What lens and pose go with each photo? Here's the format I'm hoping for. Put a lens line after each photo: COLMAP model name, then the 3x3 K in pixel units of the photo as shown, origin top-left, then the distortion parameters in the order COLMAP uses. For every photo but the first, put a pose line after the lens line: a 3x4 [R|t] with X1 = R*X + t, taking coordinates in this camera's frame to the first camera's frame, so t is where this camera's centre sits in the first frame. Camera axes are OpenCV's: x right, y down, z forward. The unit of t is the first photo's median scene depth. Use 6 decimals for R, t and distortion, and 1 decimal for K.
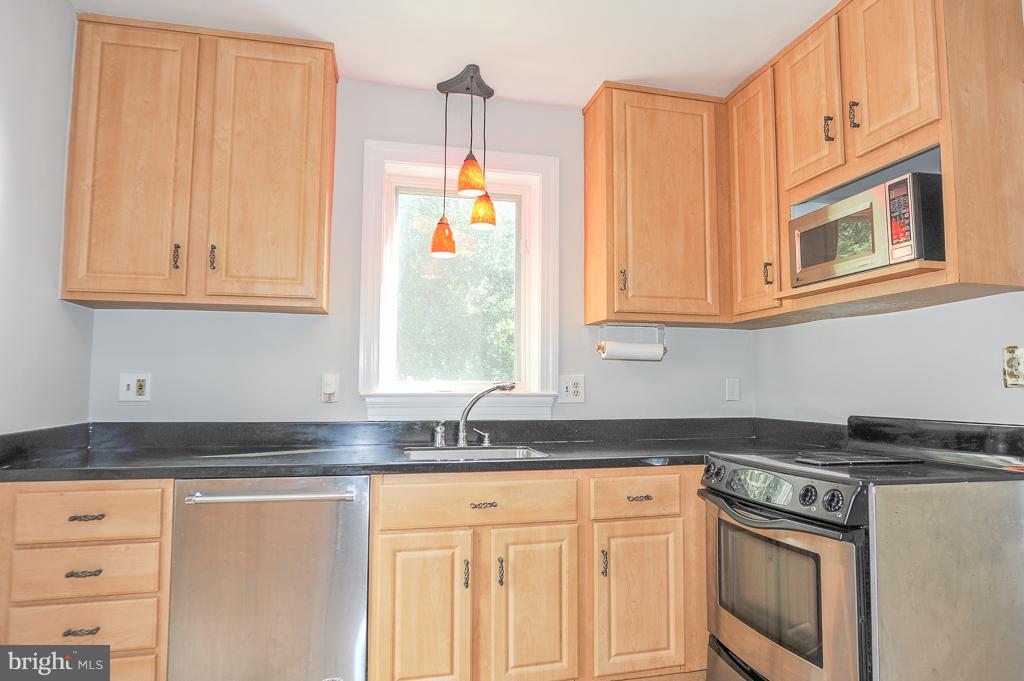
lens RADIAL K [[605.2, 0, 513.4], [0, 605.2, 347.2], [0, 0, 1]] dist [-0.007077, 0.000955]
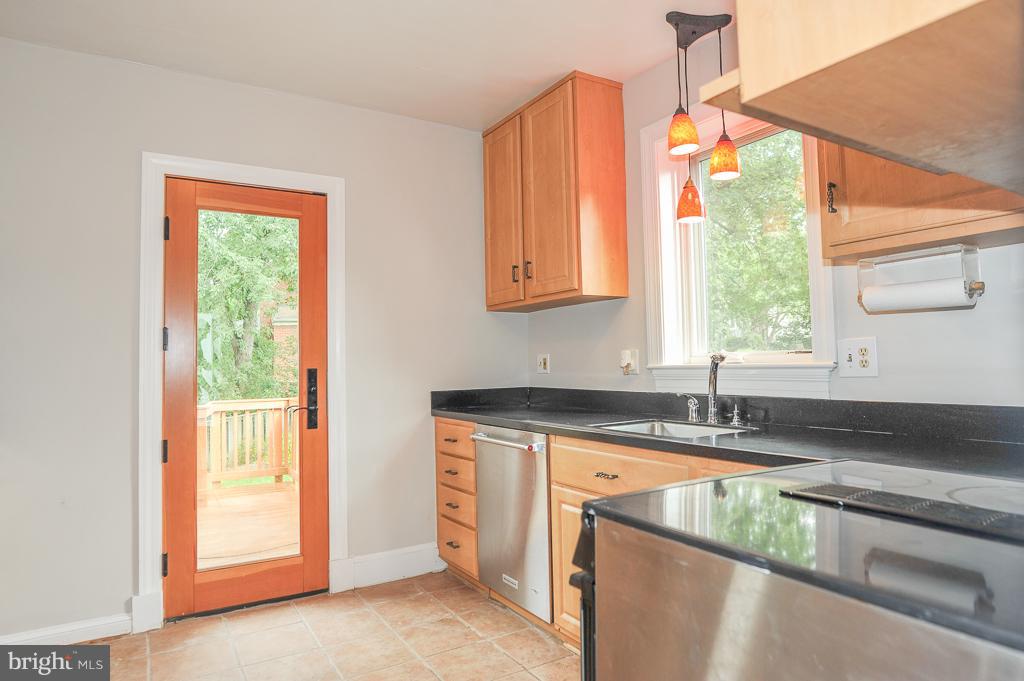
lens RADIAL K [[605.2, 0, 513.4], [0, 605.2, 347.2], [0, 0, 1]] dist [-0.007077, 0.000955]
pose [[0.337860, -0.037589, -0.940446, 0.765332], [0.082537, 0.996536, -0.010179, 0.037074], [0.937570, -0.074183, 0.339792, 0.459712]]
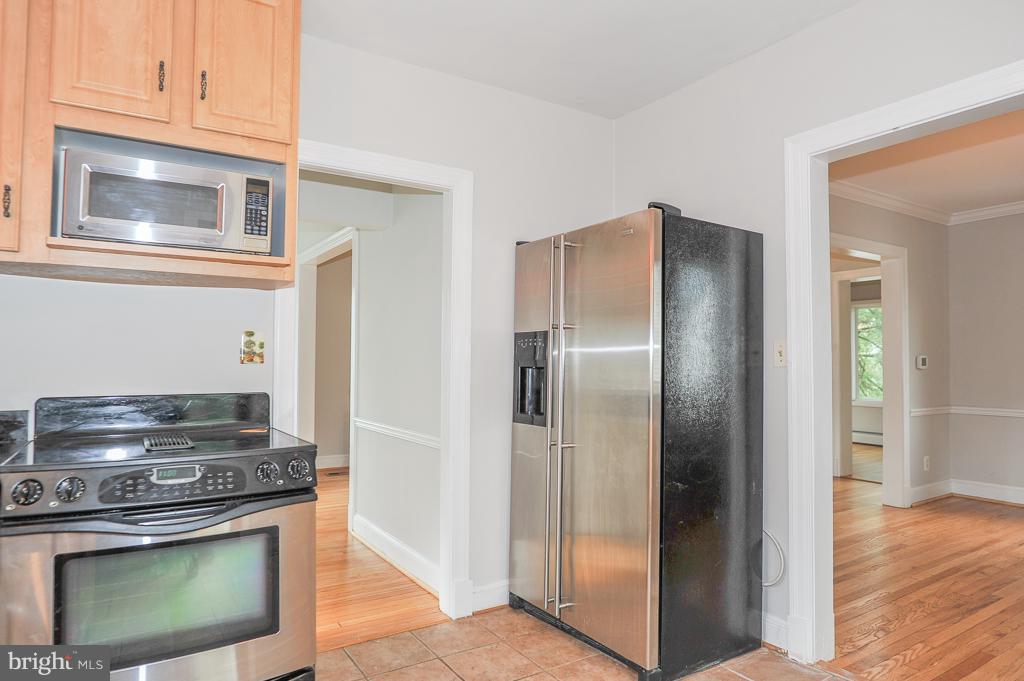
lens RADIAL K [[605.2, 0, 513.4], [0, 605.2, 347.2], [0, 0, 1]] dist [-0.007077, 0.000955]
pose [[-0.341390, 0.021589, 0.939674, -0.438752], [-0.066763, 0.996654, -0.047153, 0.042807], [-0.937547, -0.078833, -0.338807, 0.708760]]
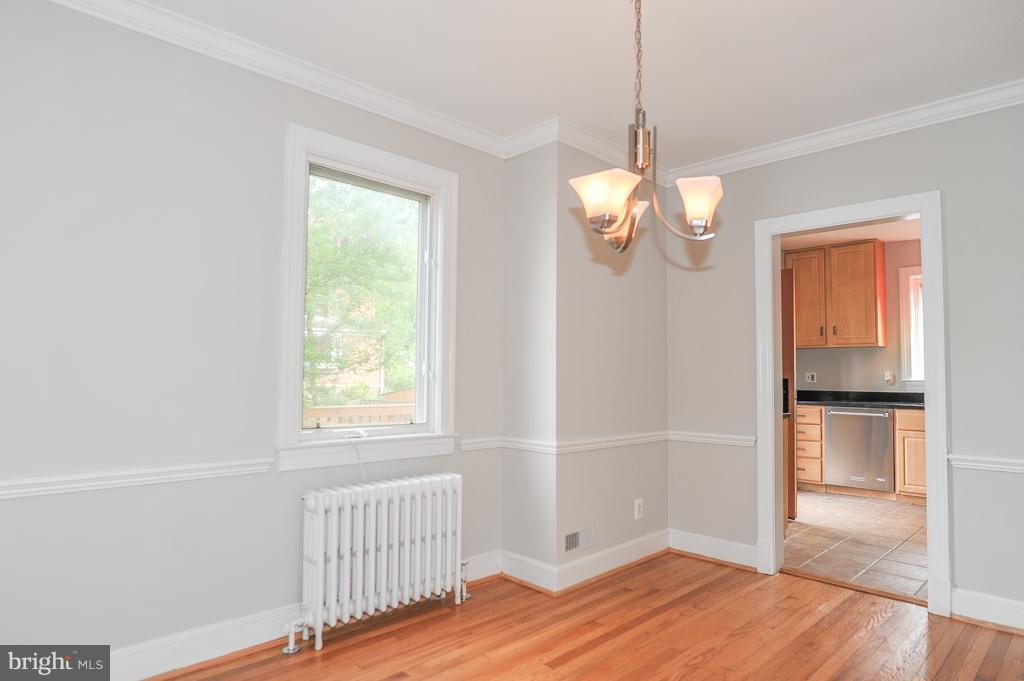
lens RADIAL K [[620.5, 0, 509.2], [0, 620.5, 341.1], [0, 0, 1]] dist [-0.000461, 0.000804]
pose [[0.528961, -0.050026, -0.847170, 1.089361], [0.059098, 0.998009, -0.022033, -0.122646], [0.846586, -0.038412, 0.530864, -1.720955]]
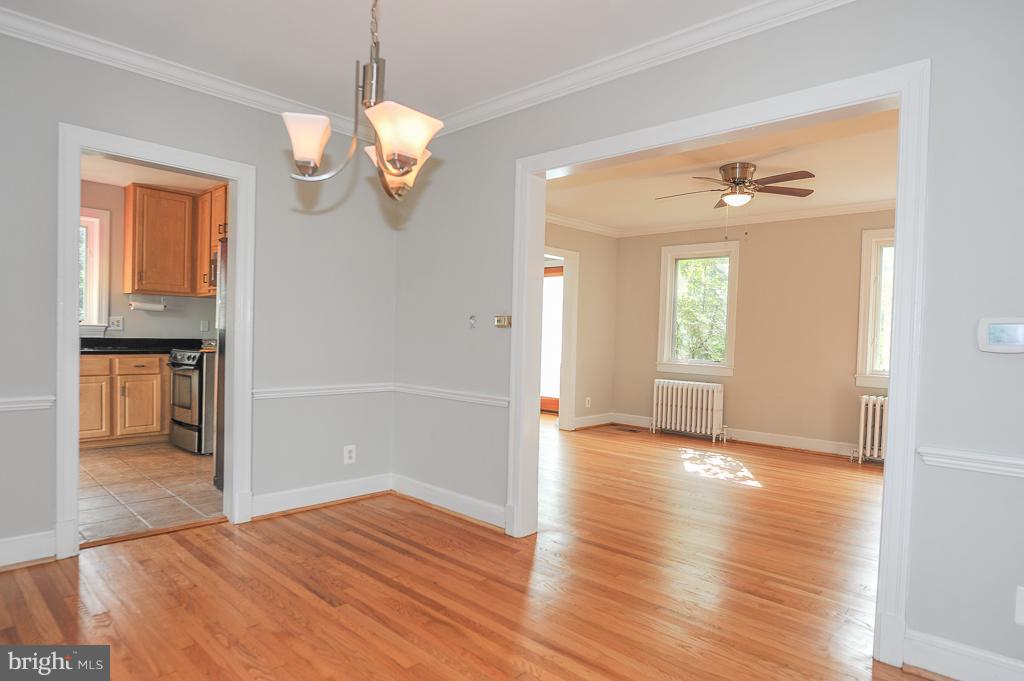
lens RADIAL K [[605.2, 0, 513.4], [0, 605.2, 347.2], [0, 0, 1]] dist [-0.007077, 0.000955]
pose [[0.836487, 0.000118, 0.547986, 0.126237], [-0.056263, 0.994734, 0.085670, -0.132709], [-0.545090, -0.102493, 0.832089, -1.887786]]
